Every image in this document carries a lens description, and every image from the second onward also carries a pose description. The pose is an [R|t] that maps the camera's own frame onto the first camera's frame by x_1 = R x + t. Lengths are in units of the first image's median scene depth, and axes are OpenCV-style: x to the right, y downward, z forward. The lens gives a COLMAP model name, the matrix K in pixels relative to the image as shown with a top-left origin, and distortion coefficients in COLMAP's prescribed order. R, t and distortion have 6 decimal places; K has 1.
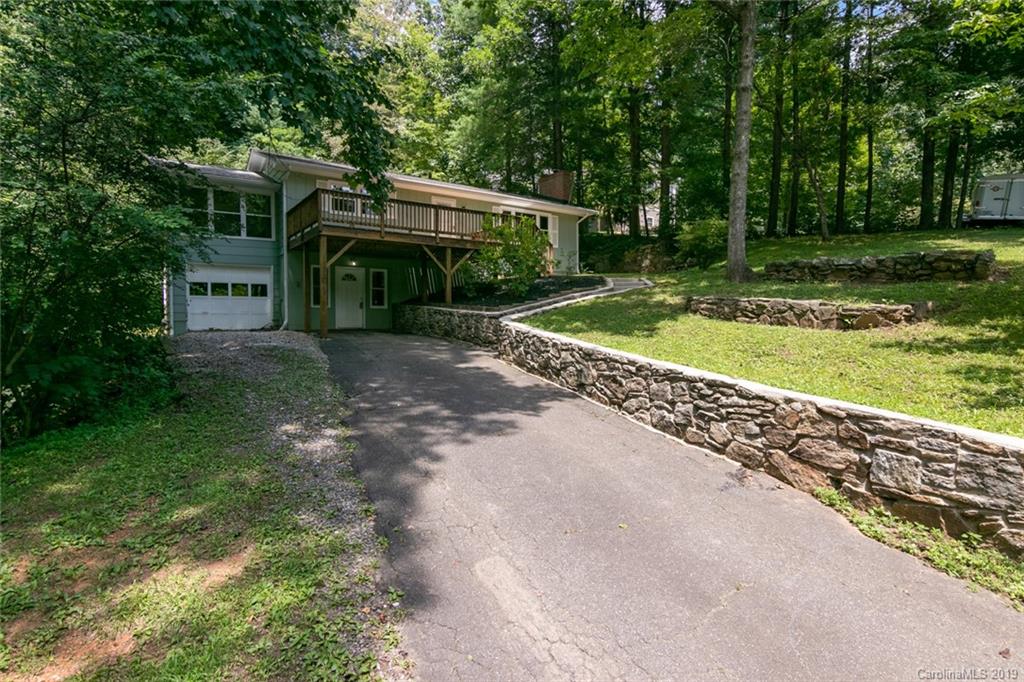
lens RADIAL K [[516.1, 0, 511.7], [0, 516.1, 332.5], [0, 0, 1]] dist [-0.000545, 0.001016]
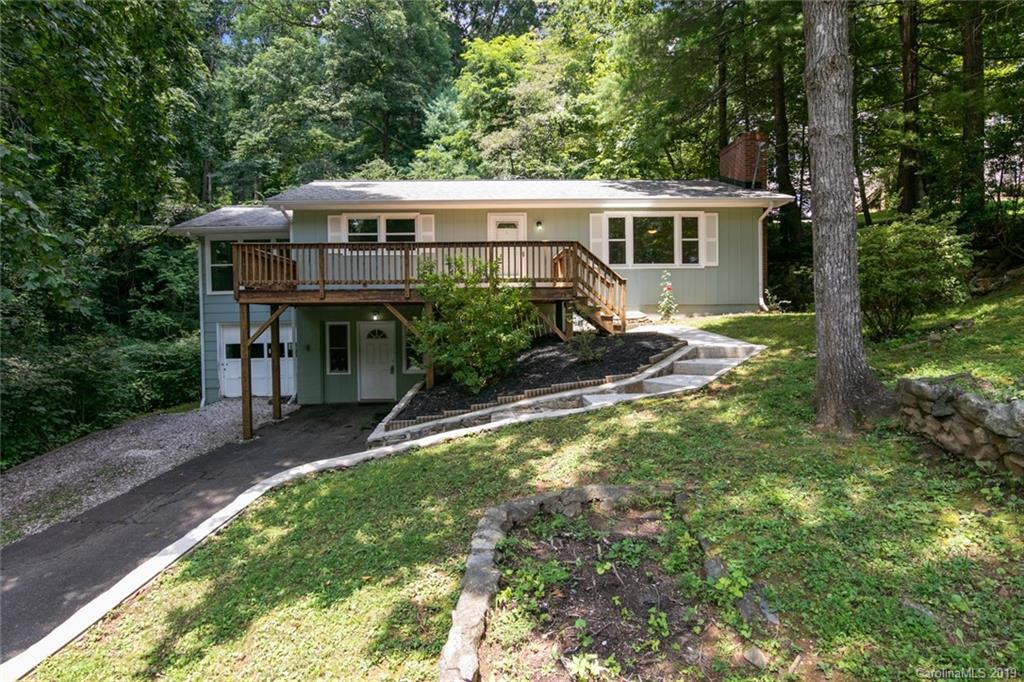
lens RADIAL K [[593.7, 0, 516.5], [0, 593.7, 324.1], [0, 0, 1]] dist [-0.001568, -0.000452]
pose [[0.844345, -0.004811, -0.535778, 0.355673], [0.000337, 0.999964, -0.008447, -0.121237], [0.535799, 0.006951, 0.844317, 0.385940]]
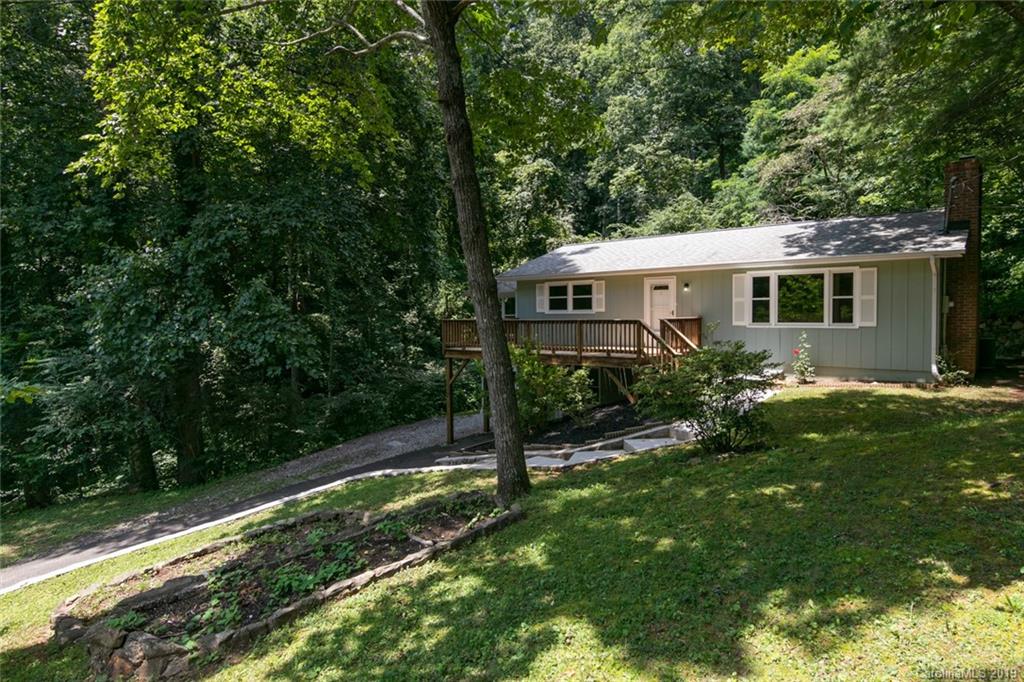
lens RADIAL K [[593.7, 0, 516.5], [0, 593.7, 324.1], [0, 0, 1]] dist [-0.001568, -0.000452]
pose [[0.270567, 0.016976, -0.962552, 0.799024], [-0.012396, 0.999823, 0.014149, -0.230406], [0.962621, 0.008104, 0.270729, 0.628198]]
